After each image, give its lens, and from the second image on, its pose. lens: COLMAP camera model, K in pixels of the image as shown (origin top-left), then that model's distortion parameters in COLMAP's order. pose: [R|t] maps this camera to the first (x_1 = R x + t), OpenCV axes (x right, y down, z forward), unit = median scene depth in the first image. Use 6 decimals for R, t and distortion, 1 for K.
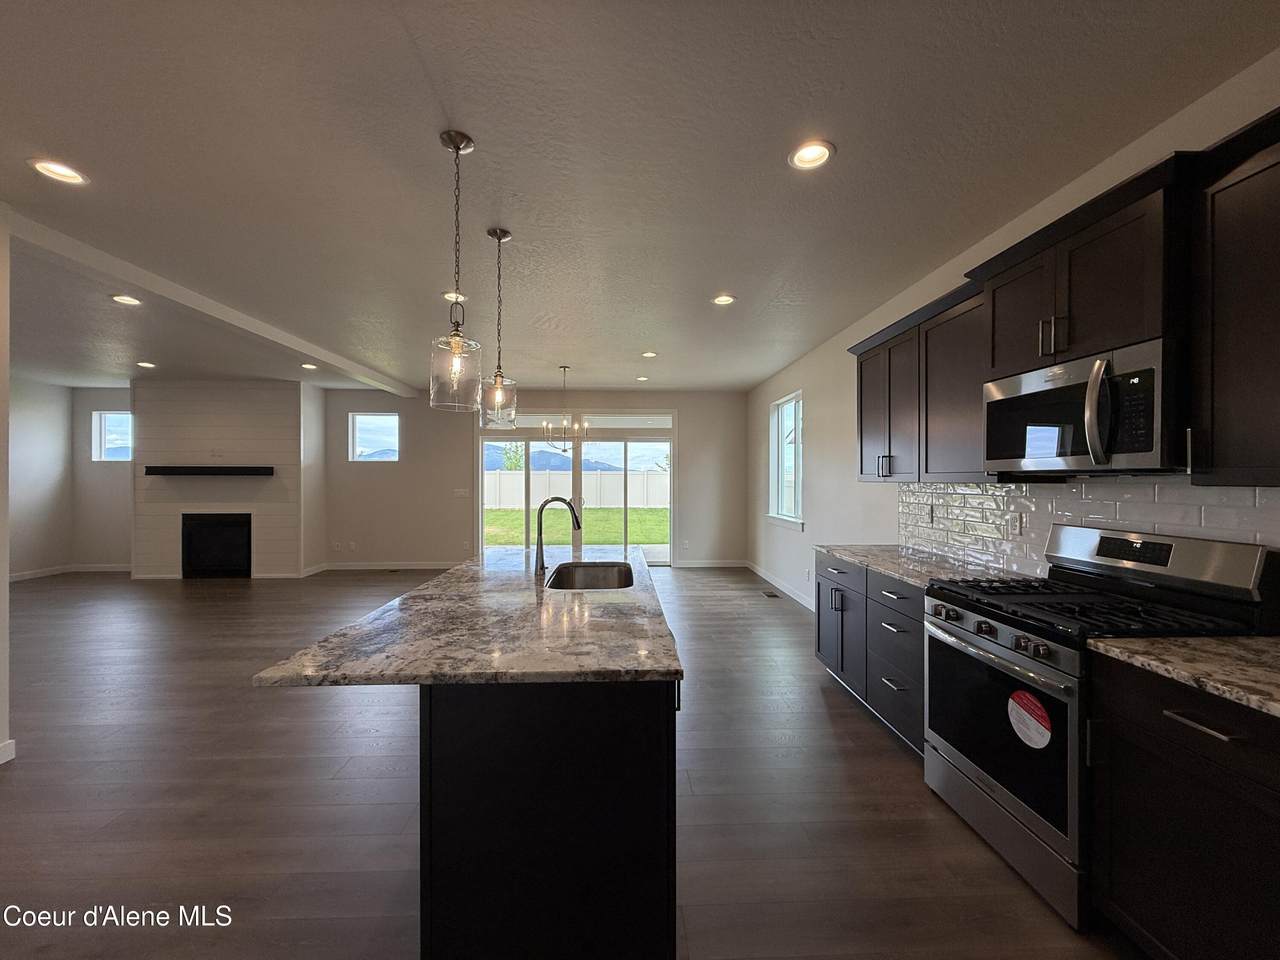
lens RADIAL K [[506.7, 0, 640.0], [0, 506.7, 480.0], [0, 0, 1]] dist [-0.000100, 0.000182]
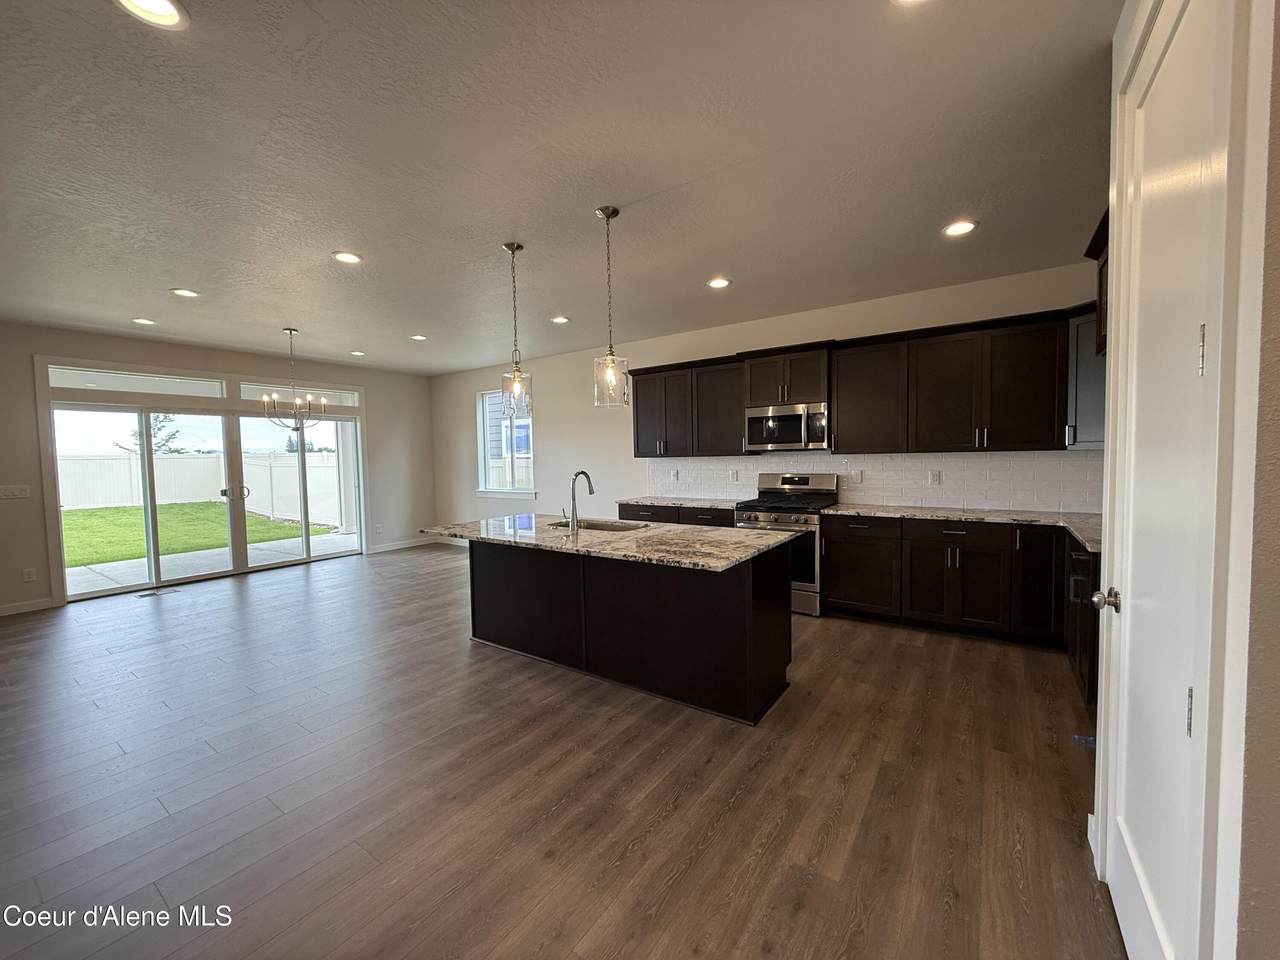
lens RADIAL K [[505.3, 0, 640.0], [0, 505.3, 480.0], [0, 0, 1]] dist [0.000615, 0.000180]
pose [[0.609906, -0.050596, 0.790857, -0.542669], [0.021055, 0.998642, 0.047652, -0.001030], [-0.792194, -0.012412, 0.610143, 0.028493]]
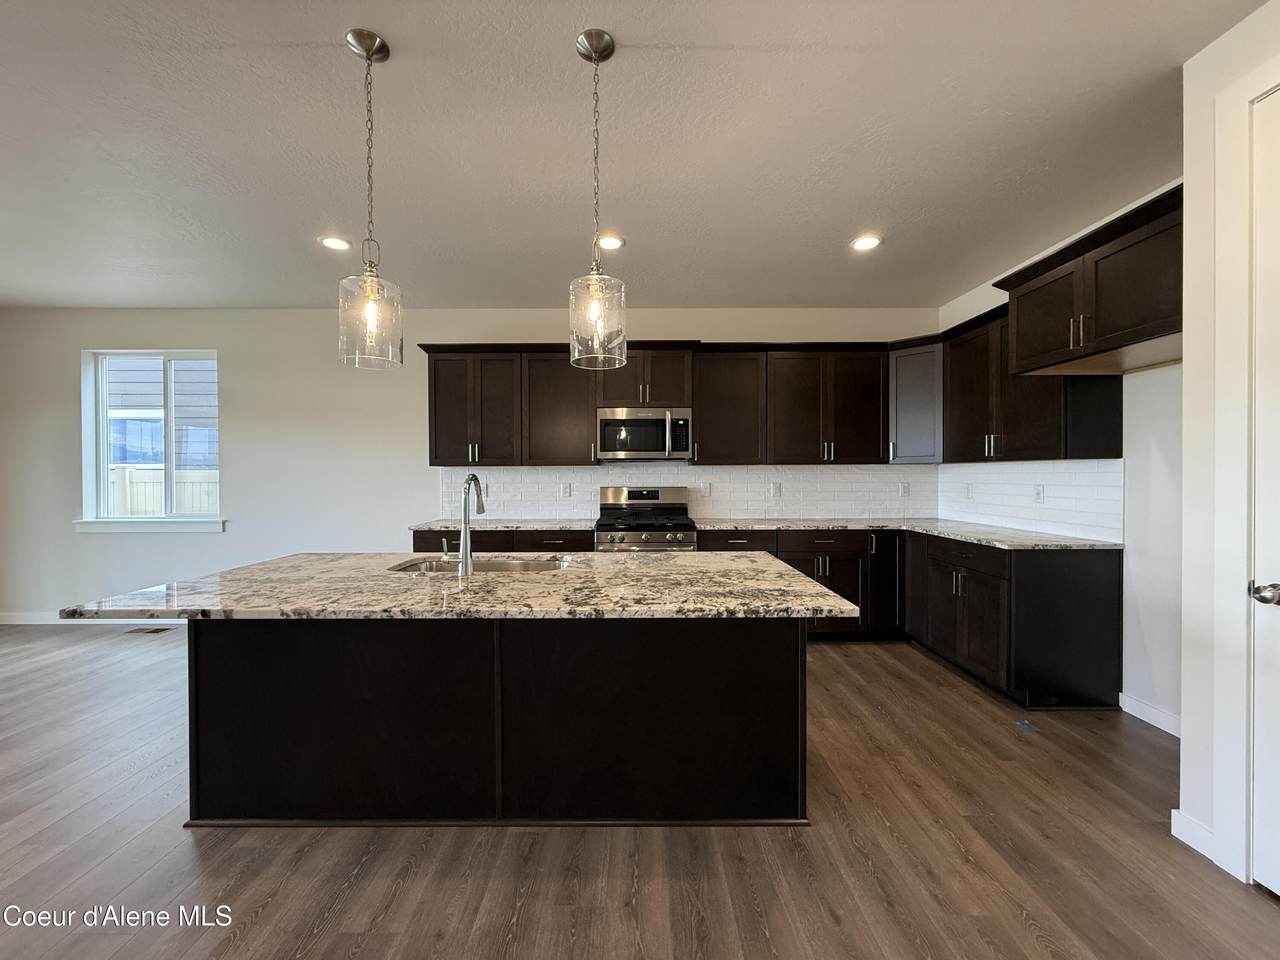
lens RADIAL K [[506.7, 0, 640.0], [0, 506.7, 480.0], [0, 0, 1]] dist [-0.000100, 0.000182]
pose [[0.045202, -0.011056, 0.998917, -0.457690], [0.005350, 0.999927, 0.010826, 0.017394], [-0.998964, 0.004855, 0.045258, 0.333605]]
